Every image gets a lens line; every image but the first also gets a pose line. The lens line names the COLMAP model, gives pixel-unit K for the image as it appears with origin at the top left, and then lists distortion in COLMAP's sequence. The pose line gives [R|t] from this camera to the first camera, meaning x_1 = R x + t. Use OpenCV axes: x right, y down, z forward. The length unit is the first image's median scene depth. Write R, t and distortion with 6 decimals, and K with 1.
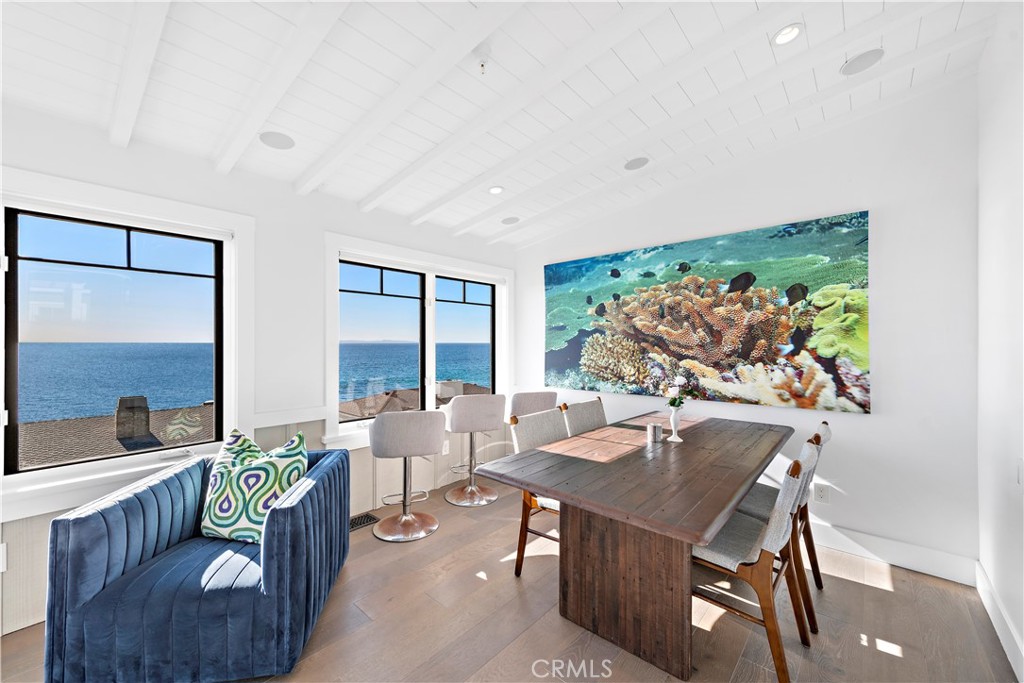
lens RADIAL K [[400.2, 0, 513.2], [0, 400.2, 346.2], [0, 0, 1]] dist [0.002362, -0.000523]
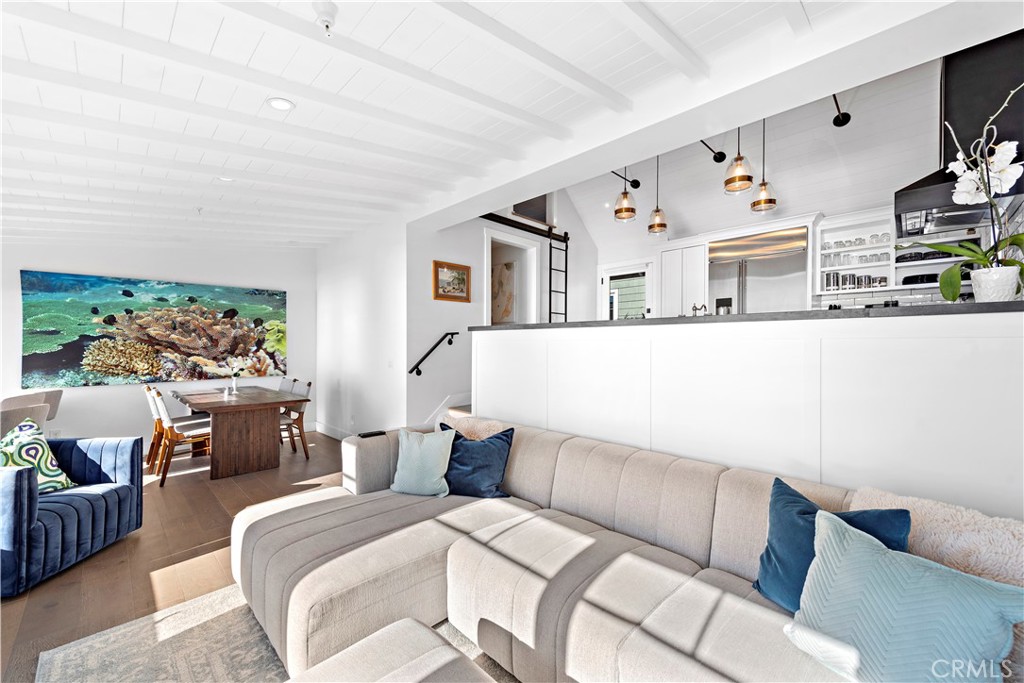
lens RADIAL K [[400.2, 0, 513.2], [0, 400.2, 346.2], [0, 0, 1]] dist [0.002362, -0.000523]
pose [[0.051874, -0.009540, 0.998608, -1.094910], [0.001353, 0.999954, 0.009483, -0.020604], [-0.998653, 0.000859, 0.051884, -0.372307]]
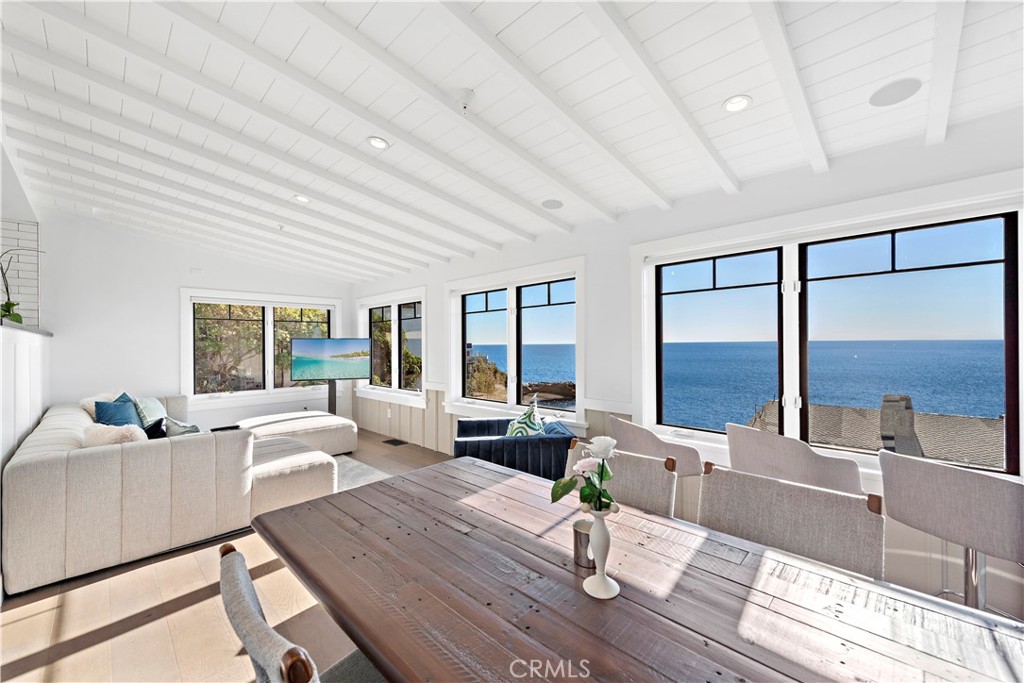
lens RADIAL K [[374.4, 0, 509.6], [0, 374.4, 344.6], [0, 0, 1]] dist [0.001175, -0.000043]
pose [[-0.021249, -0.005241, -0.999760, 0.032497], [0.000649, 0.999986, -0.005256, -0.000340], [0.999774, -0.000761, -0.021246, 0.038319]]
